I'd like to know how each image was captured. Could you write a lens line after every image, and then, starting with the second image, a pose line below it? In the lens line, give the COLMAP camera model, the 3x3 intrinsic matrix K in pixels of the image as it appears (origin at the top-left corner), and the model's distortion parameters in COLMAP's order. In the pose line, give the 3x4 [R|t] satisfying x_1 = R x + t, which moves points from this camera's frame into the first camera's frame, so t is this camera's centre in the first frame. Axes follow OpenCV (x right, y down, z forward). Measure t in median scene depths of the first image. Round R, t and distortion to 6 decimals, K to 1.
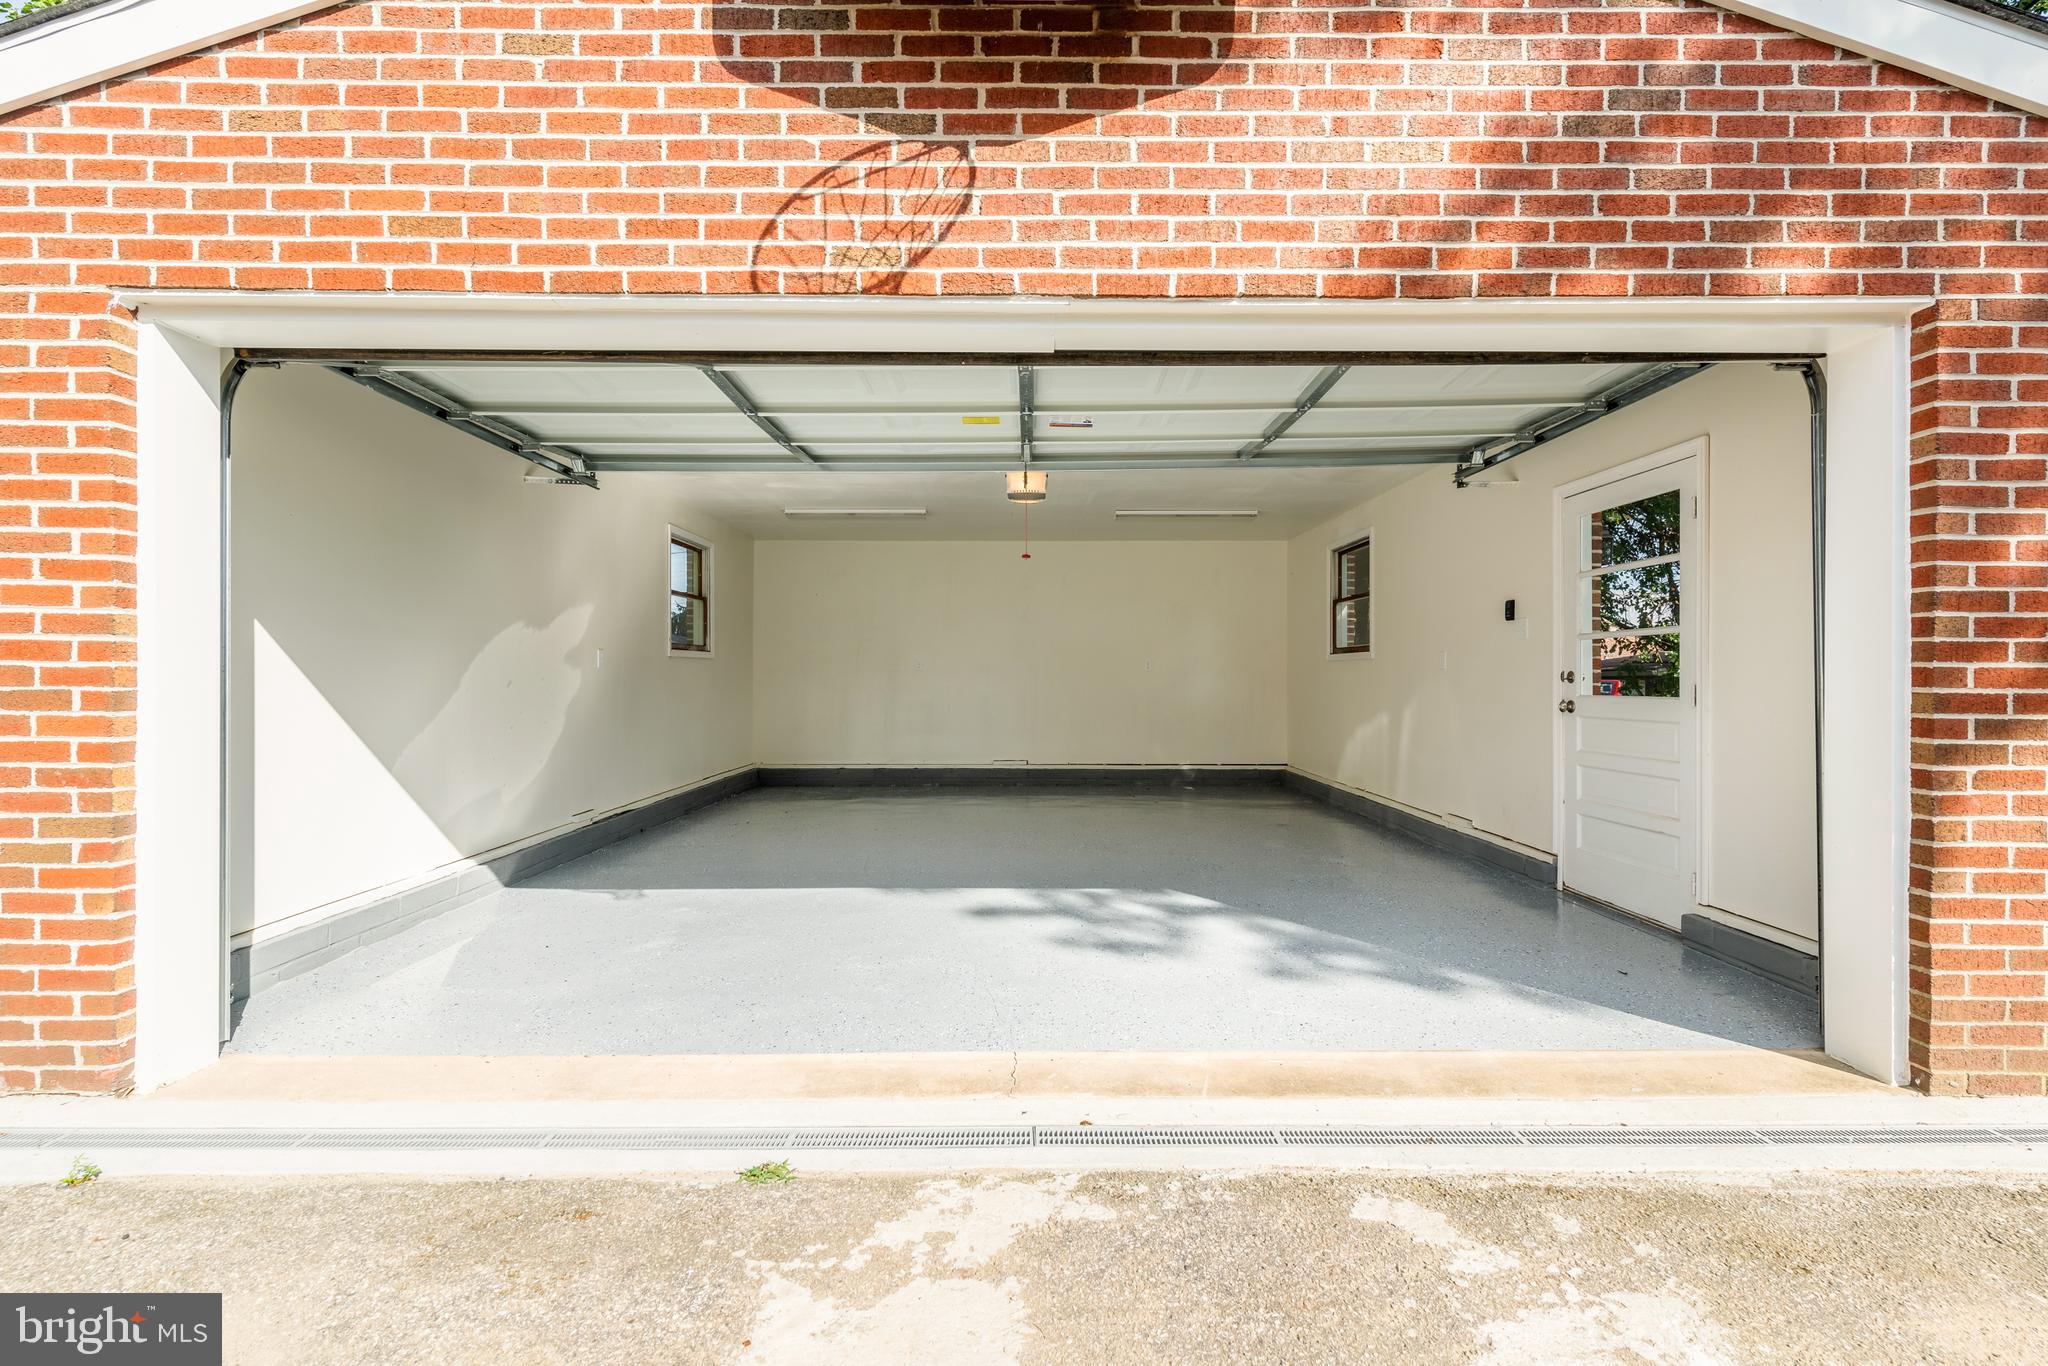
lens RADIAL K [[1147.0, 0, 1024.0], [0, 1147.0, 683.0], [0, 0, 1]] dist [0.002124, 0.000414]
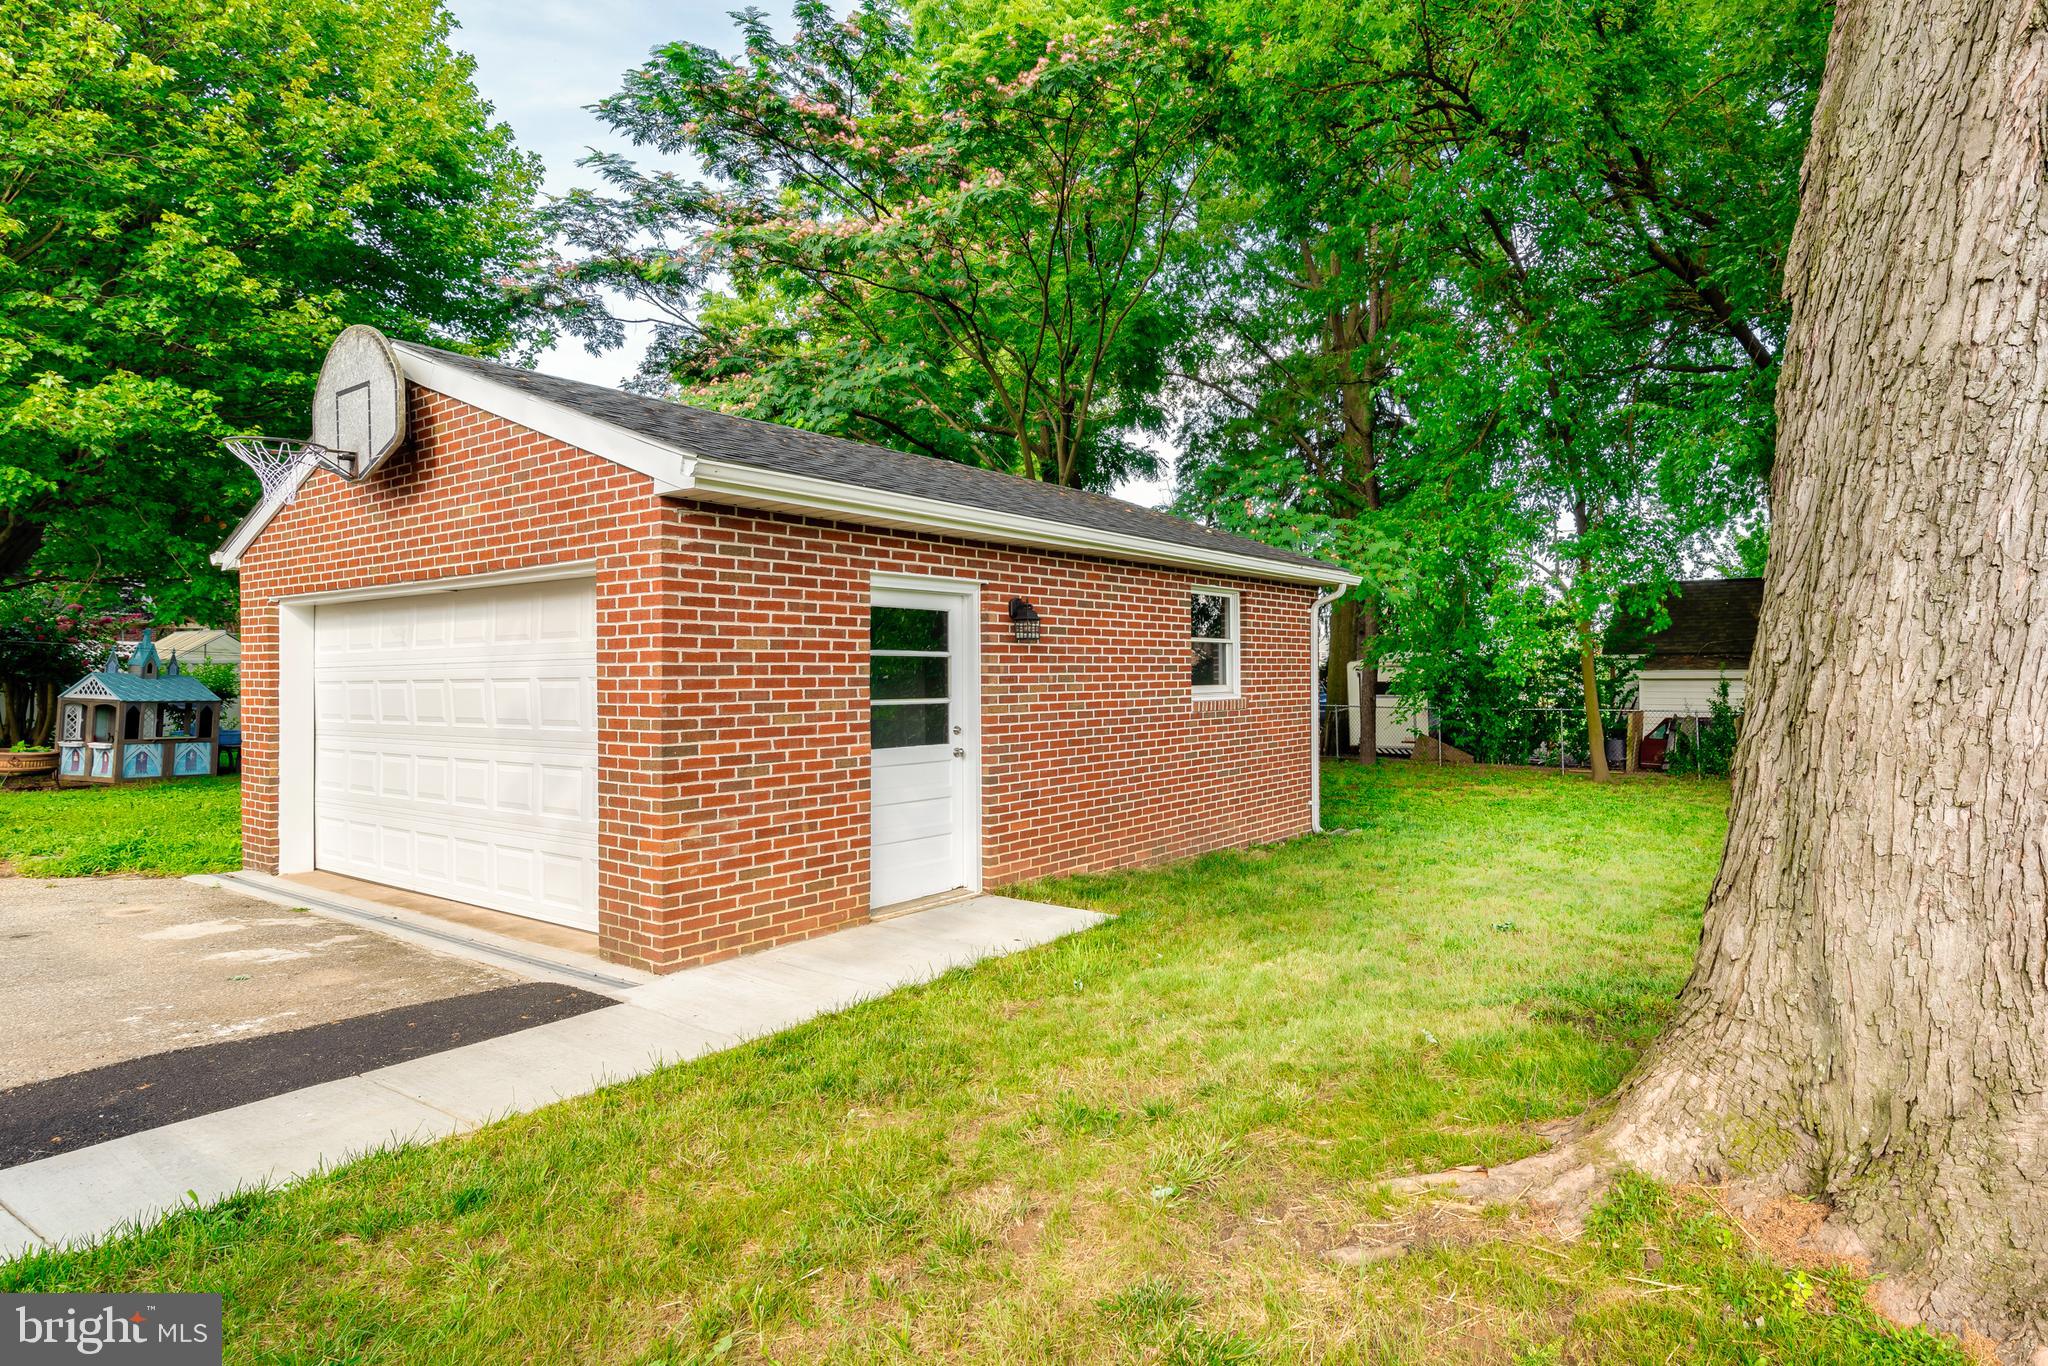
lens RADIAL K [[1147.0, 0, 1024.0], [0, 1147.0, 683.0], [0, 0, 1]] dist [0.002124, 0.000414]
pose [[0.787452, -0.008806, -0.616313, 2.486372], [0.002259, 0.999932, -0.011401, -0.085519], [0.616372, 0.007585, 0.787419, -0.116493]]
